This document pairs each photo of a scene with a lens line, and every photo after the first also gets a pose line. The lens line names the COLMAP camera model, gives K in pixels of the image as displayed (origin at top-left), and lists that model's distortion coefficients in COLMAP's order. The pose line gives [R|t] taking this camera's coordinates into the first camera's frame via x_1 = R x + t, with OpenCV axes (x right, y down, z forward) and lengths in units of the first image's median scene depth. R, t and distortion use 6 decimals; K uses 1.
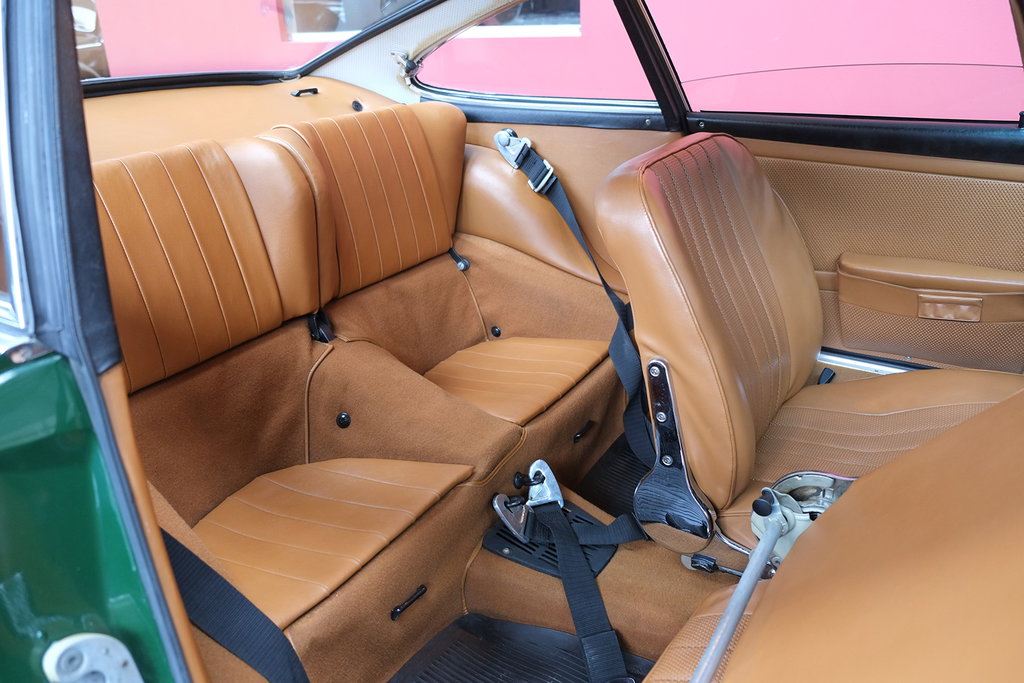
lens RADIAL K [[797.9, 0, 518.2], [0, 797.9, 332.8], [0, 0, 1]] dist [-0.054336, 0.060976]
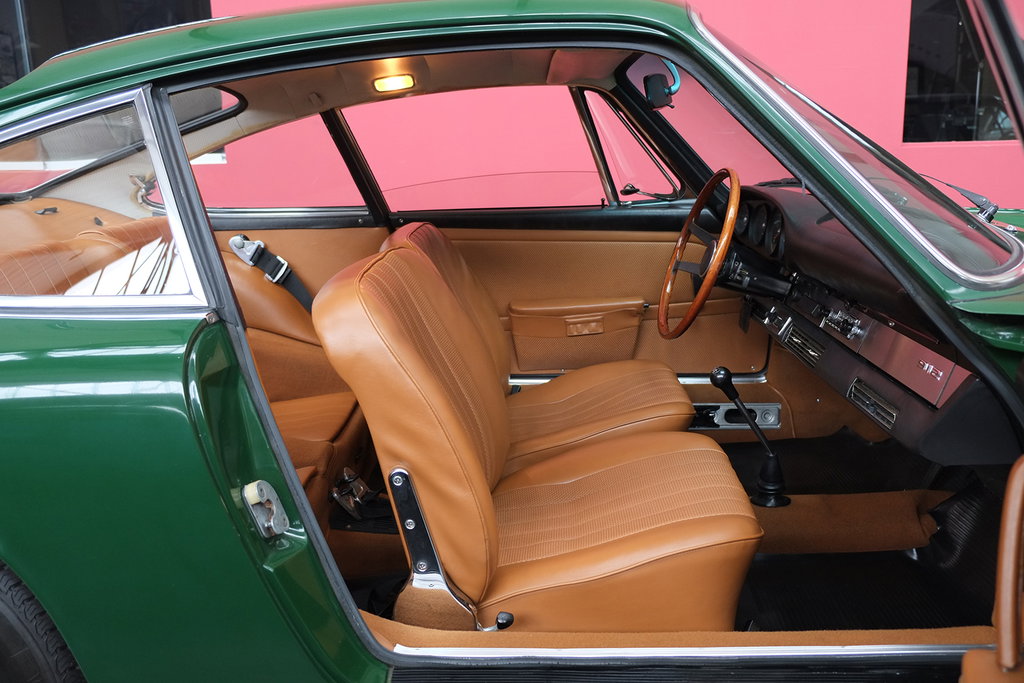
lens RADIAL K [[895.9, 0, 512.0], [0, 895.9, 341.5], [0, 0, 1]] dist [0.004594, 0.004384]
pose [[0.869670, -0.107698, 0.481742, -0.338953], [0.186601, 0.975221, -0.118842, 0.146306], [-0.457006, 0.193247, 0.868217, -0.353243]]
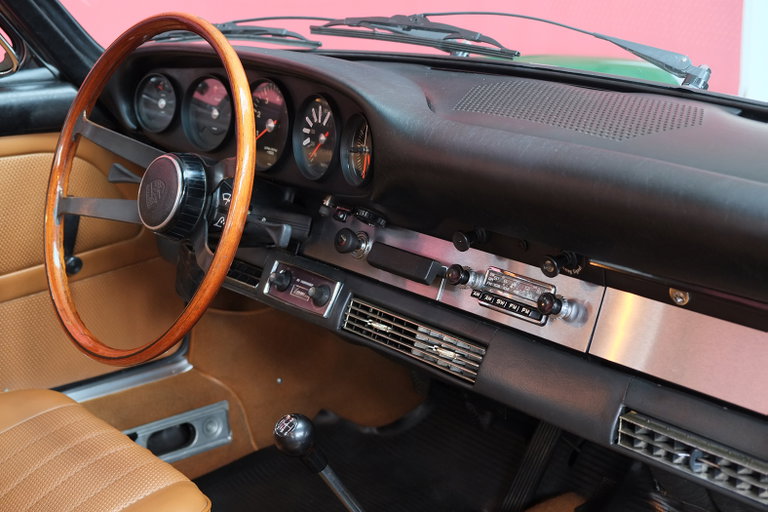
lens RADIAL K [[1118.9, 0, 398.8], [0, 1118.9, 243.2], [0, 0, 1]] dist [-0.035081, 0.053311]
pose [[0.312467, -0.236982, 0.919894, -0.179609], [0.360013, 0.925684, 0.116186, -0.055234], [-0.879065, 0.294870, 0.374562, 0.133129]]
